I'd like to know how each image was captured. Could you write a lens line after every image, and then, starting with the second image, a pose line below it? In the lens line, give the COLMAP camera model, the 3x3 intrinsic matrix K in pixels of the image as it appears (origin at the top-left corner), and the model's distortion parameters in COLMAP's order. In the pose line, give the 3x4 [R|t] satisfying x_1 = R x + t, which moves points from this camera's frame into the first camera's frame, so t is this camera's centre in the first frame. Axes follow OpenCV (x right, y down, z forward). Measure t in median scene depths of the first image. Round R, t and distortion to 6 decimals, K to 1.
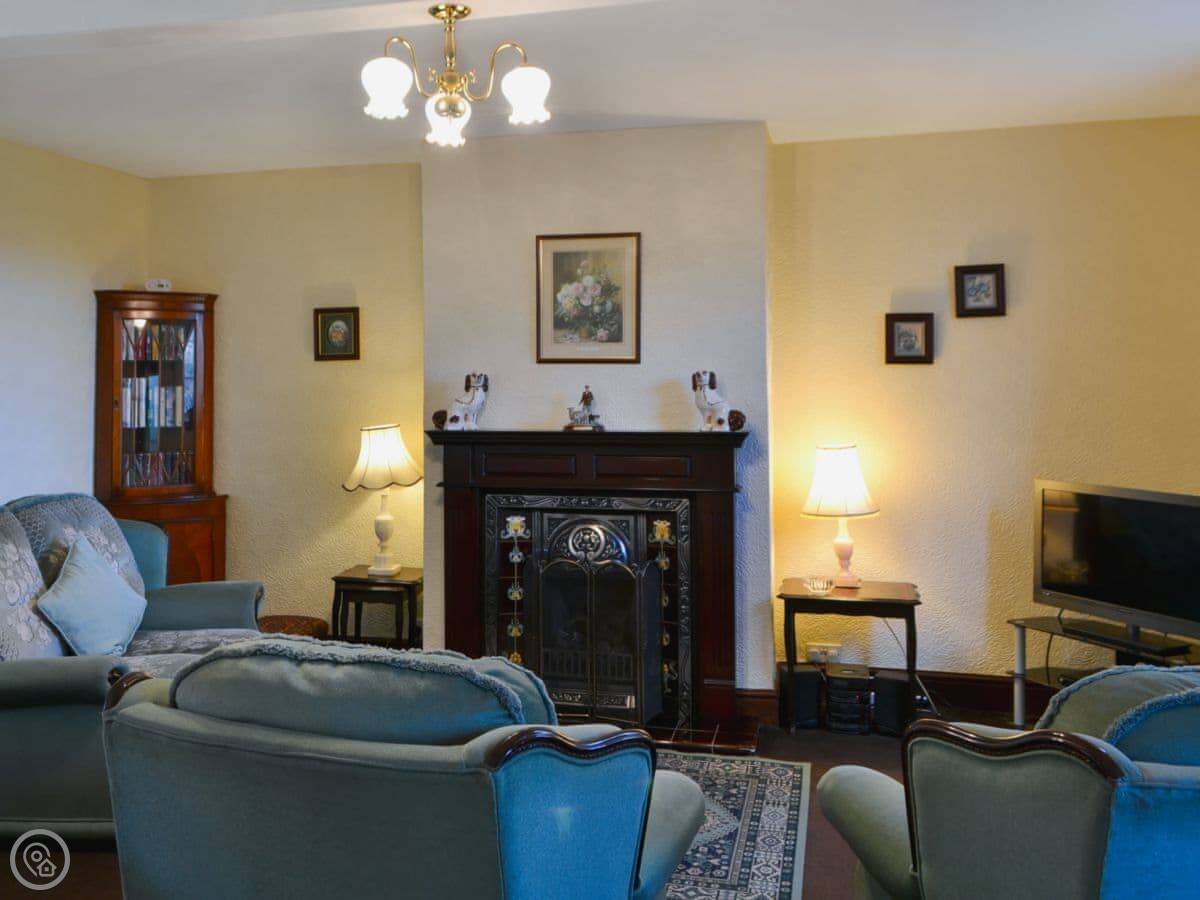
lens RADIAL K [[1124.1, 0, 600.0], [0, 1124.1, 450.0], [0, 0, 1]] dist [0.050164, -0.005225]
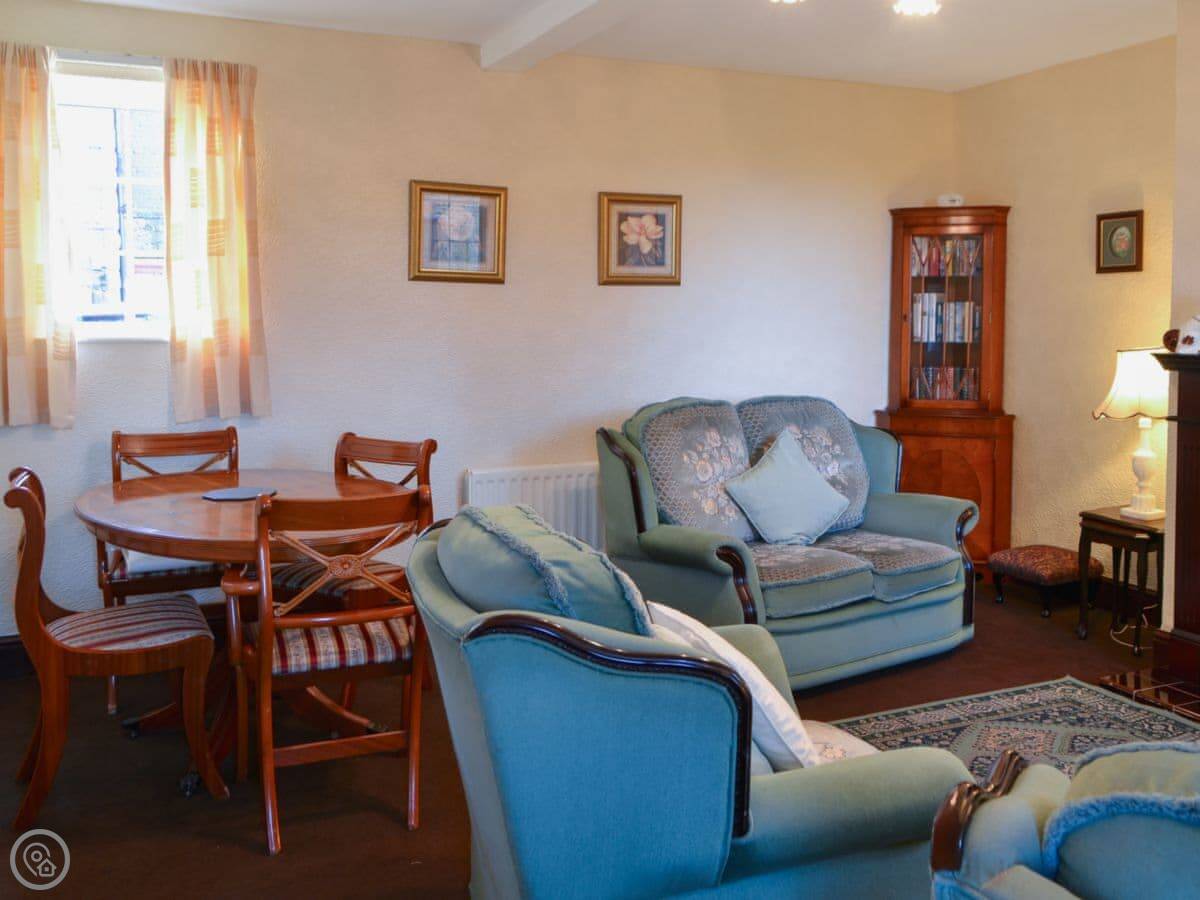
lens RADIAL K [[1124.1, 0, 600.0], [0, 1124.1, 450.0], [0, 0, 1]] dist [0.050164, -0.005225]
pose [[0.644331, 0.107701, -0.757125, 0.198037], [-0.057348, 0.994051, 0.092599, 0.000005], [0.762594, -0.016245, 0.646674, 0.107577]]
